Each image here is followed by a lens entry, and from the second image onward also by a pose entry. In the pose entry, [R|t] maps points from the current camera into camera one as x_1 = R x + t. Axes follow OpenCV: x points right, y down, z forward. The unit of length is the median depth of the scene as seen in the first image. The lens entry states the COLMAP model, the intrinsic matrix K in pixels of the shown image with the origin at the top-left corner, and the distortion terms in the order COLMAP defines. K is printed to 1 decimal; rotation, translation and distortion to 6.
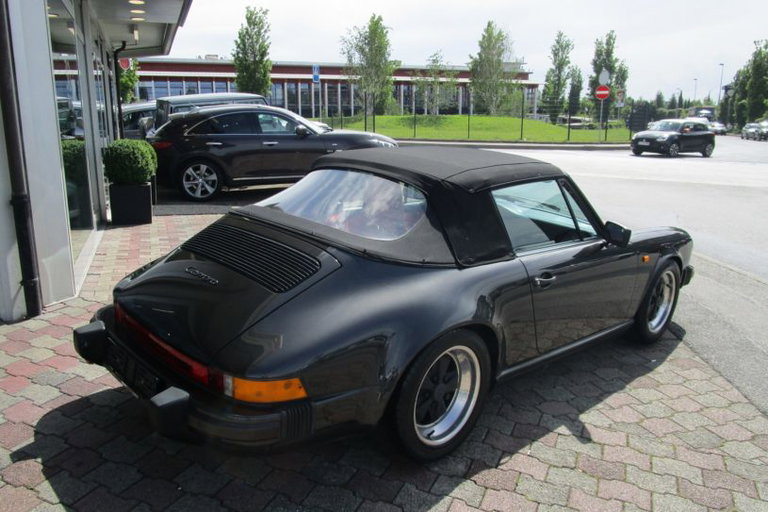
lens RADIAL K [[613.9, 0, 375.5], [0, 613.9, 237.0], [0, 0, 1]] dist [-0.026688, 0.001659]
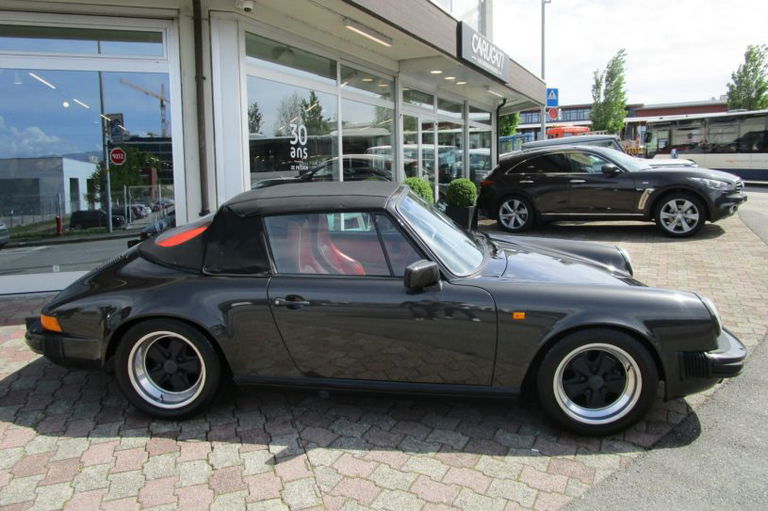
lens RADIAL K [[547.9, 0, 378.1], [0, 547.9, 227.9], [0, 0, 1]] dist [-0.022853, -0.000114]
pose [[0.661956, 0.060161, -0.747124, 0.316041], [-0.112422, 0.993467, -0.019609, -0.017259], [0.741063, 0.096974, 0.664395, 0.135324]]
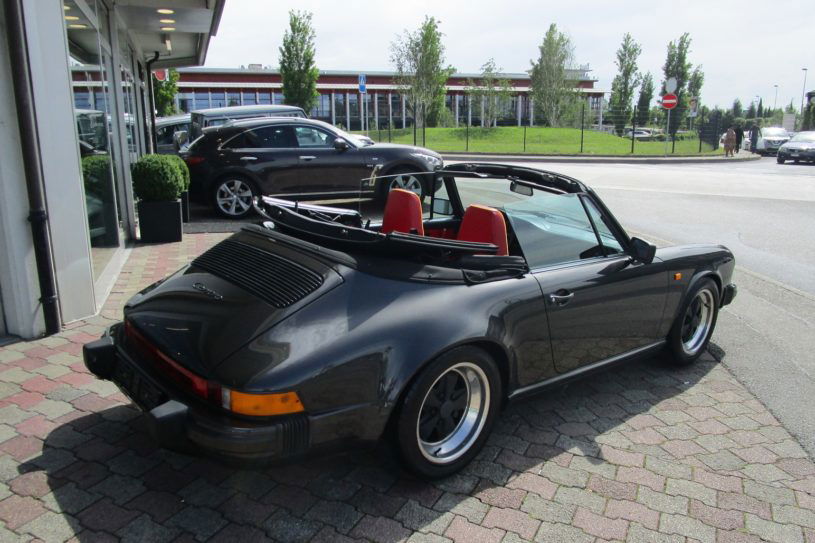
lens RADIAL K [[651.9, 0, 407.5], [0, 651.9, 271.5], [0, 0, 1]] dist [-0.026169, -0.002861]
pose [[0.999403, 0.000679, -0.034533, 0.019872], [0.000086, 0.999755, 0.022152, 0.001989], [0.034539, -0.022142, 0.999158, -0.011546]]
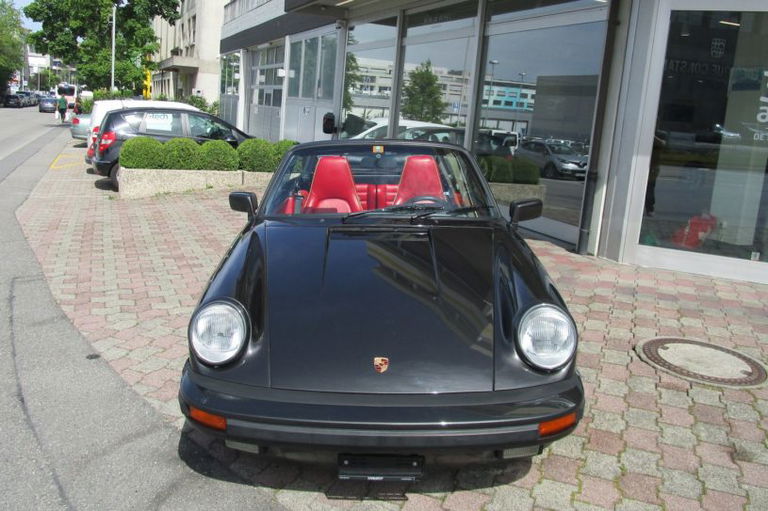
lens RADIAL K [[645.6, 0, 356.9], [0, 645.6, 224.2], [0, 0, 1]] dist [-0.008267, -0.006103]
pose [[-0.711248, 0.076311, -0.698787, 0.349420], [-0.191784, 0.935310, 0.297345, -0.116518], [0.676273, 0.345502, -0.650602, 0.629029]]
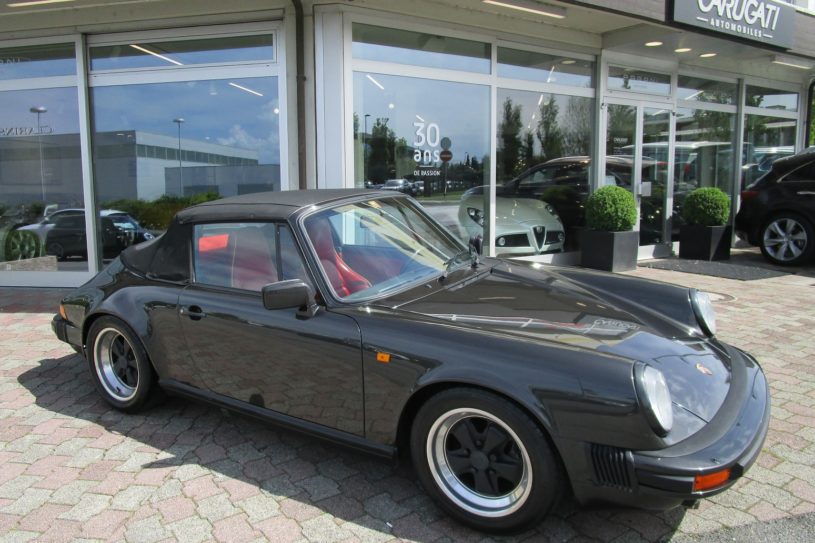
lens RADIAL K [[633.4, 0, 370.3], [0, 633.4, 272.6], [0, 0, 1]] dist [-0.024232, -0.003869]
pose [[0.207899, 0.128058, -0.969731, 0.401613], [-0.155604, 0.983098, 0.096464, -0.043937], [0.965694, 0.130839, 0.224312, 0.304361]]
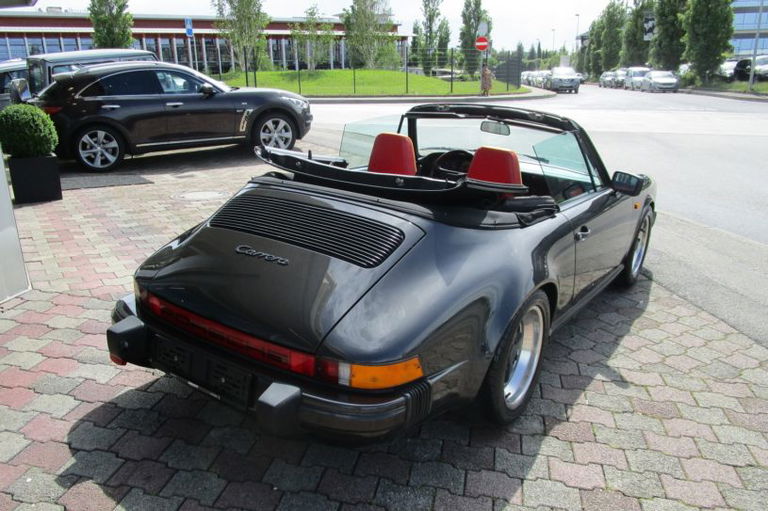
lens RADIAL K [[614.6, 0, 372.0], [0, 614.6, 256.7], [0, 0, 1]] dist [-0.027415, 0.008038]
pose [[0.979121, -0.076154, 0.188475, -0.073914], [0.057139, 0.992898, 0.104351, -0.004556], [-0.195083, -0.091403, 0.976518, 0.024332]]
